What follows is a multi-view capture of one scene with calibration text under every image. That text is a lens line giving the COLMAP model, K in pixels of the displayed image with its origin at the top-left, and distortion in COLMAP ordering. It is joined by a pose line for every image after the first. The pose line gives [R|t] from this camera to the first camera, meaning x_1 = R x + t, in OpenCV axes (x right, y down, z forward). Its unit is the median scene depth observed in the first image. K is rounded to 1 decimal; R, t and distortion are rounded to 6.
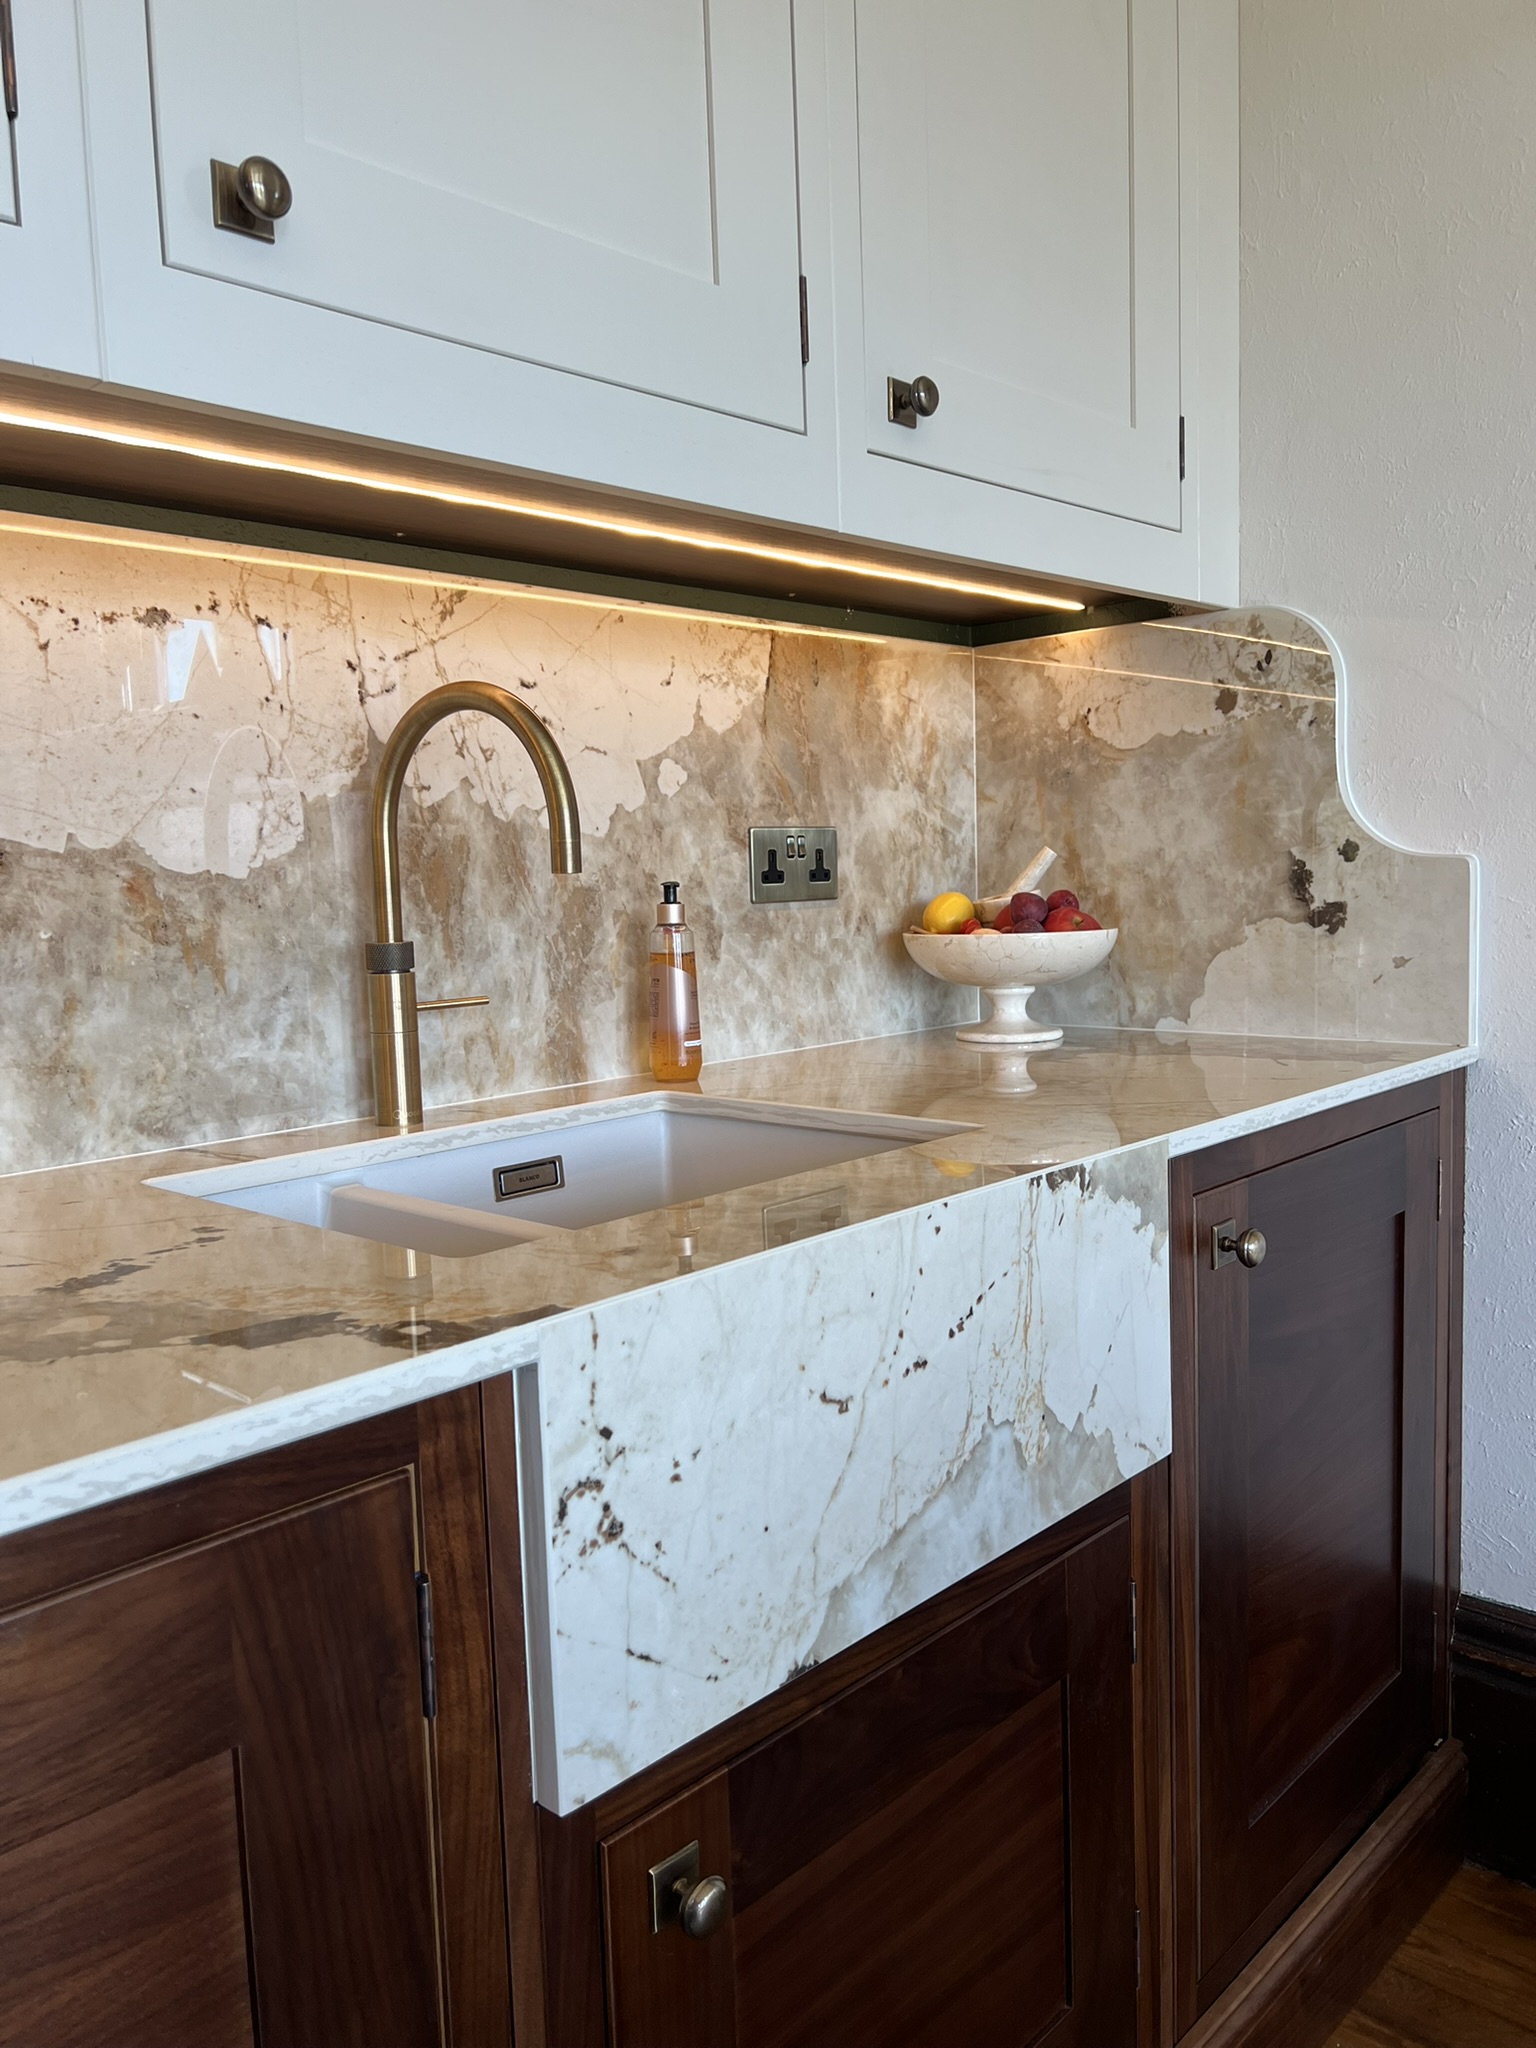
lens RADIAL K [[1528.3, 0, 764.5], [0, 1528.3, 1033.1], [0, 0, 1]] dist [0.052638, -0.063176]
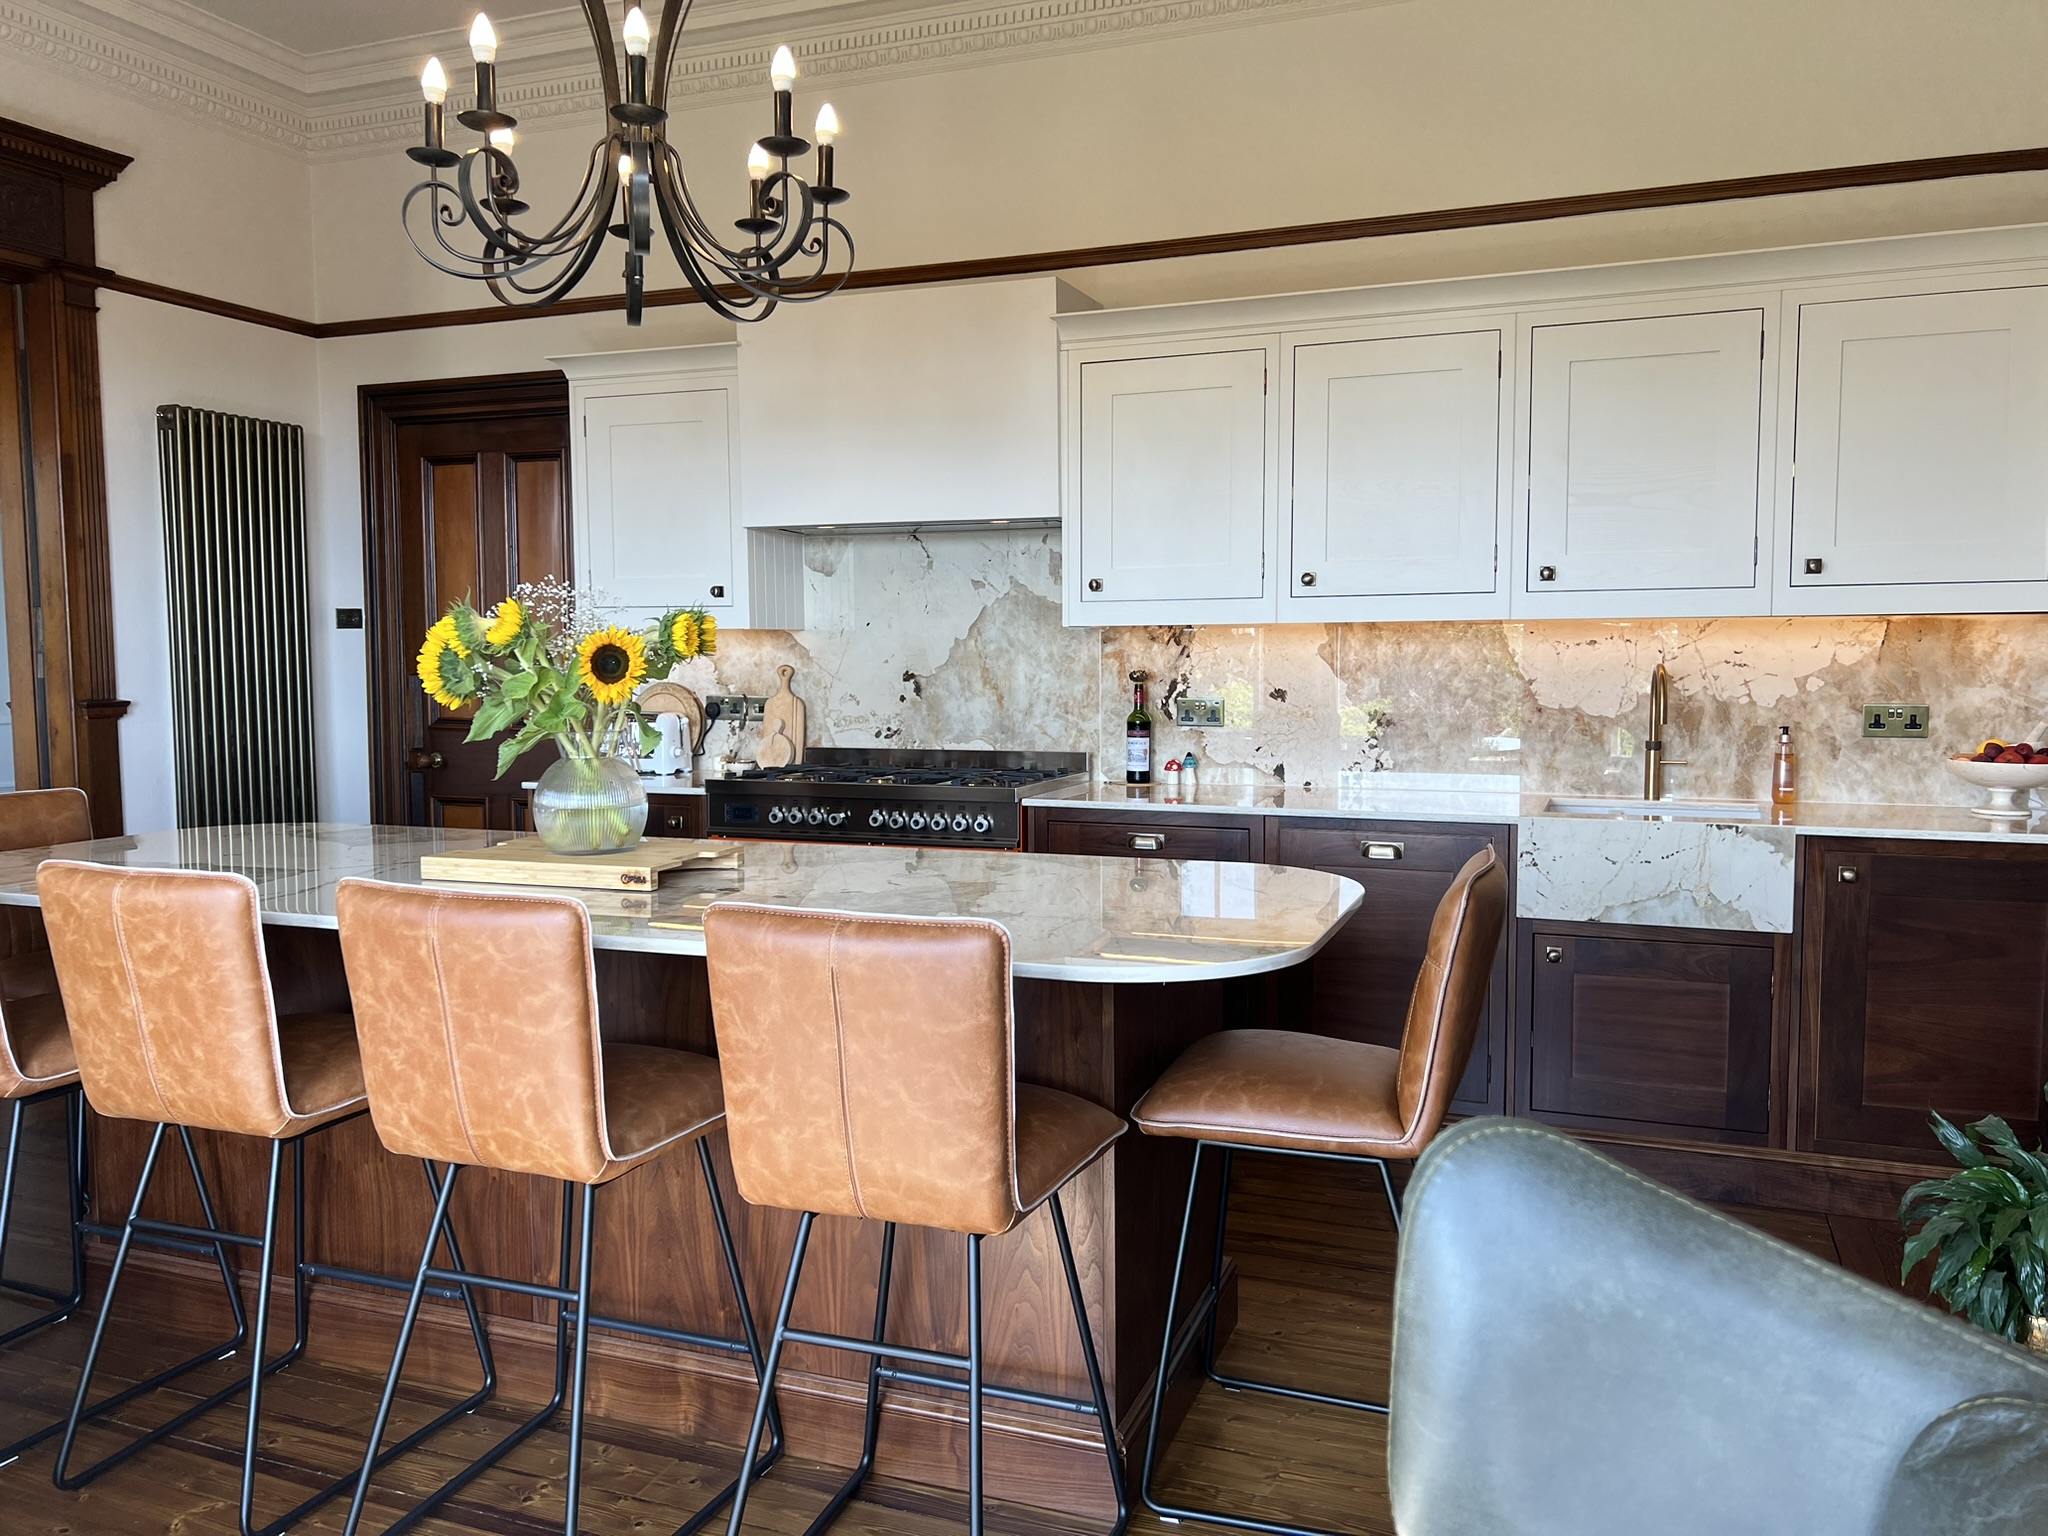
lens RADIAL K [[1506.0, 0, 1024.0], [0, 1506.0, 768.0], [0, 0, 1]] dist [0.012542, 0.009479]
pose [[0.370273, 0.102856, -0.923211, 1.636259], [-0.104914, 0.992122, 0.068455, -0.061327], [0.922979, 0.071511, 0.378147, -1.033873]]
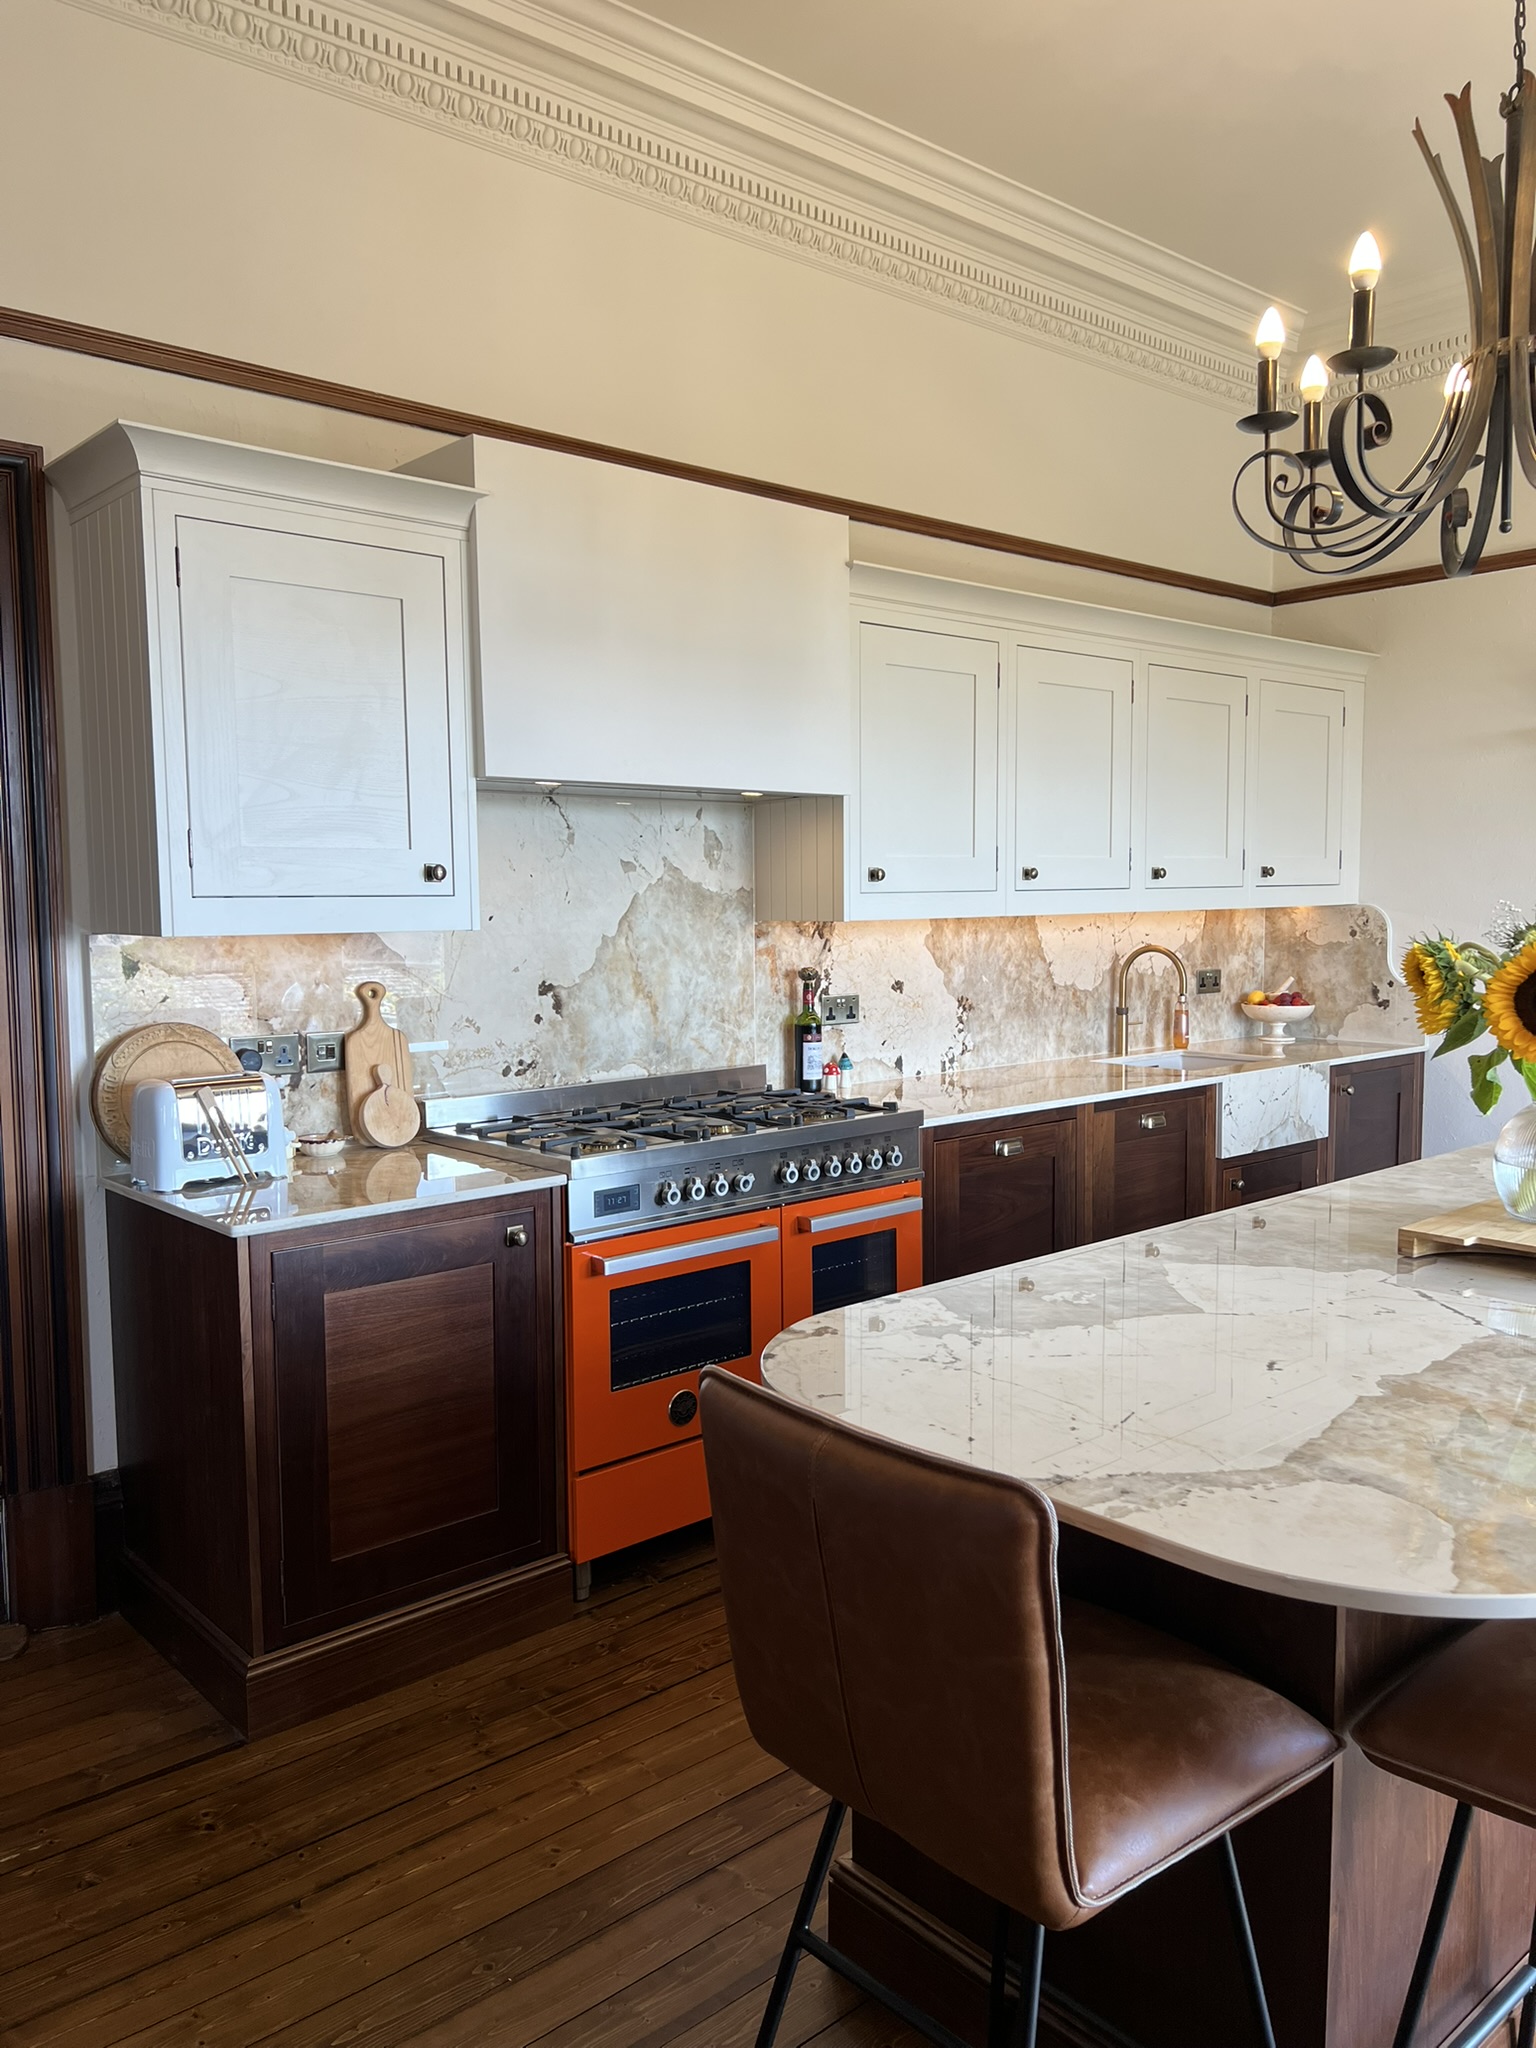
lens RADIAL K [[1528.3, 0, 764.5], [0, 1528.3, 1033.1], [0, 0, 1]] dist [0.052638, -0.063176]
pose [[0.994709, 0.032221, -0.097547, -0.589288], [-0.033390, 0.999389, -0.010373, 0.059270], [0.097153, 0.013576, 0.995177, -2.267355]]
